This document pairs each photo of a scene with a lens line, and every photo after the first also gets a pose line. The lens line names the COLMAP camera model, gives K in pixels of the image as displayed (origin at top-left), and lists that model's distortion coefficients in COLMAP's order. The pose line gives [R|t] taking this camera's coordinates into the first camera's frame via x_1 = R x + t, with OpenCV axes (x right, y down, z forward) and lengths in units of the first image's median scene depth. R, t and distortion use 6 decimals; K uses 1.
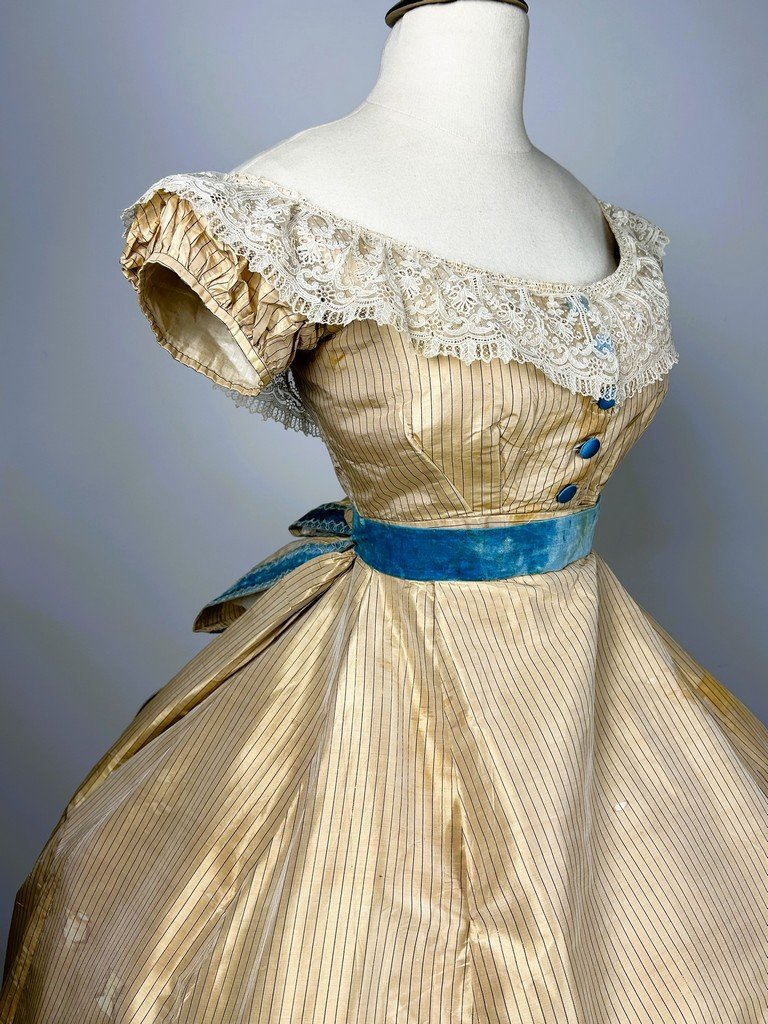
lens RADIAL K [[792.3, 0, 384.0], [0, 792.3, 512.0], [0, 0, 1]] dist [0.001948, -0.001760]
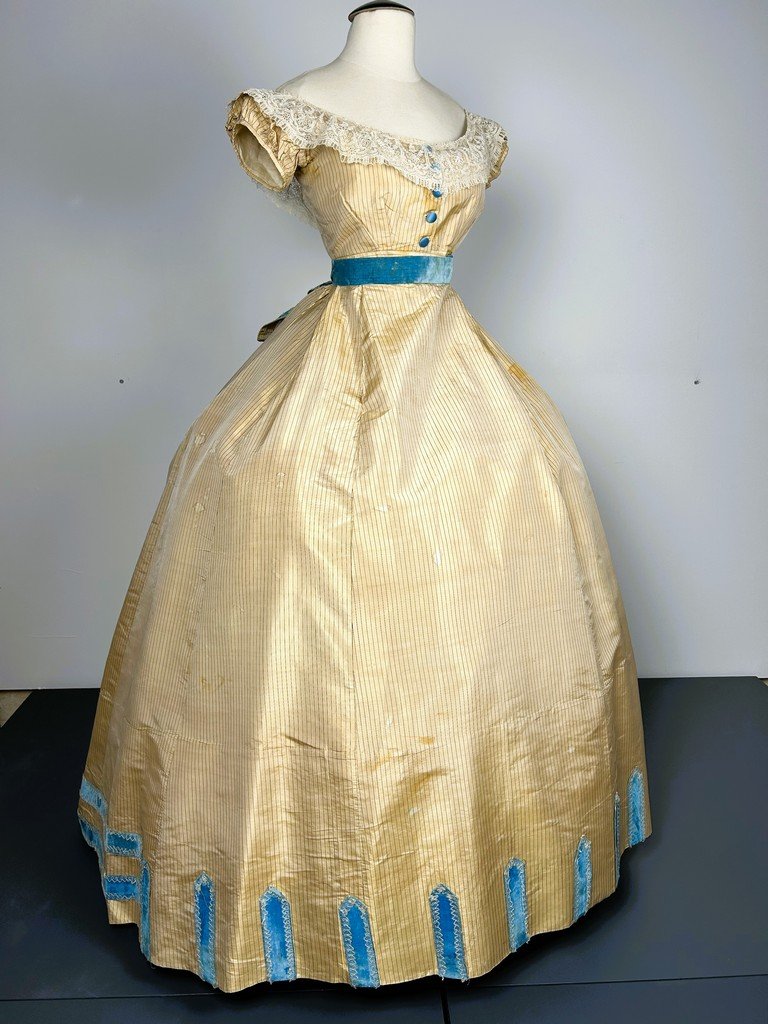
lens RADIAL K [[730.9, 0, 384.0], [0, 730.9, 512.0], [0, 0, 1]] dist [-0.032007, 0.001401]
pose [[0.994513, 0.043170, -0.095287, 0.376161], [-0.038631, 0.998052, 0.048979, 0.674985], [0.097216, -0.045029, 0.994244, -1.100640]]
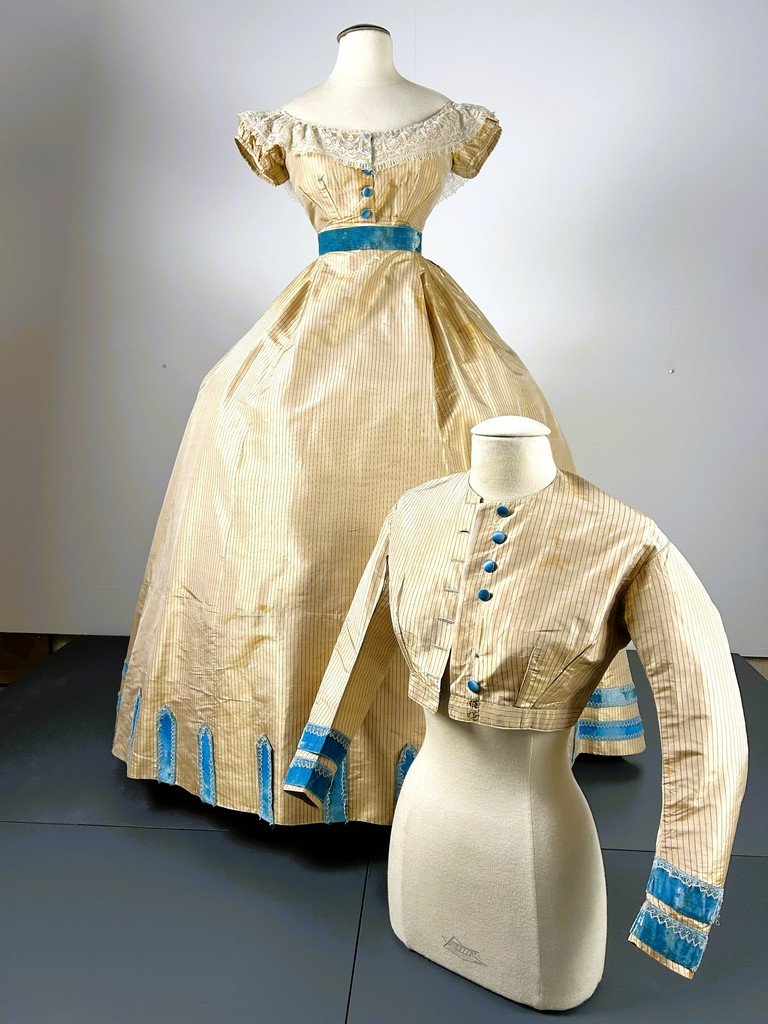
lens RADIAL K [[730.9, 0, 384.0], [0, 730.9, 512.0], [0, 0, 1]] dist [-0.032007, 0.001401]
pose [[0.806382, 0.137766, -0.575125, 1.936571], [-0.142094, 0.989135, 0.037708, 0.915645], [0.574071, 0.051315, 0.817196, -0.918561]]
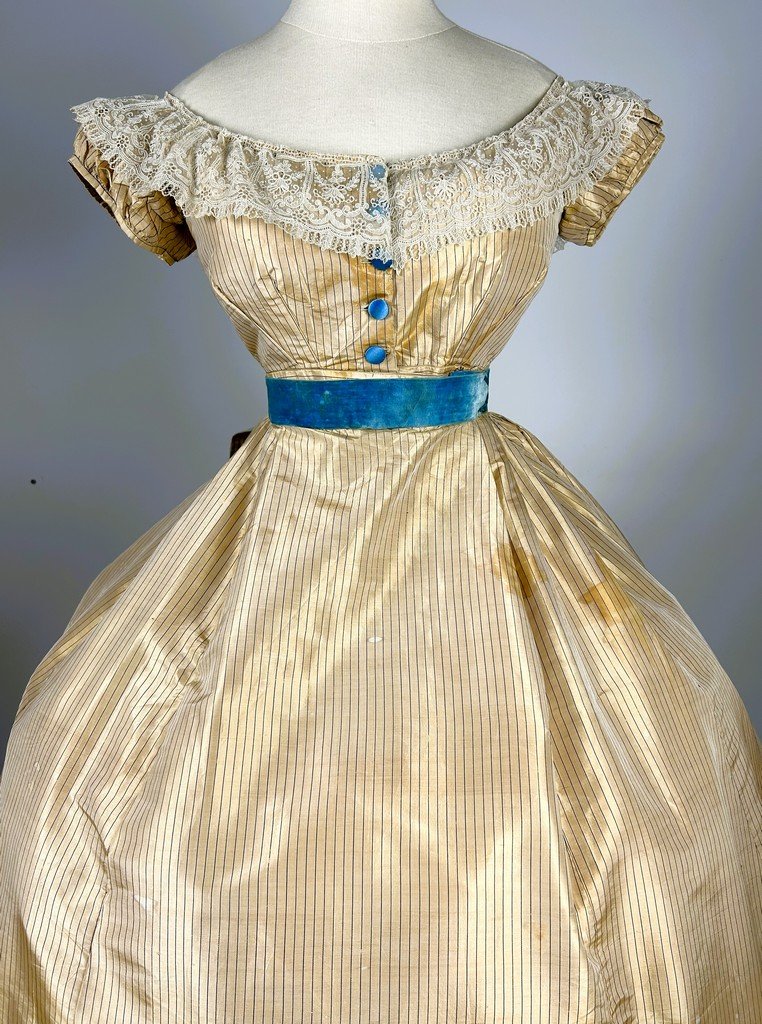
lens RADIAL K [[761.7, 0, 381.0], [0, 761.7, 512.0], [0, 0, 1]] dist [0.040811, -0.079711]
pose [[0.827612, 0.151051, -0.540595, 0.927400], [-0.130071, 0.988504, 0.077075, 0.121575], [0.546022, 0.006528, 0.837745, 0.130253]]
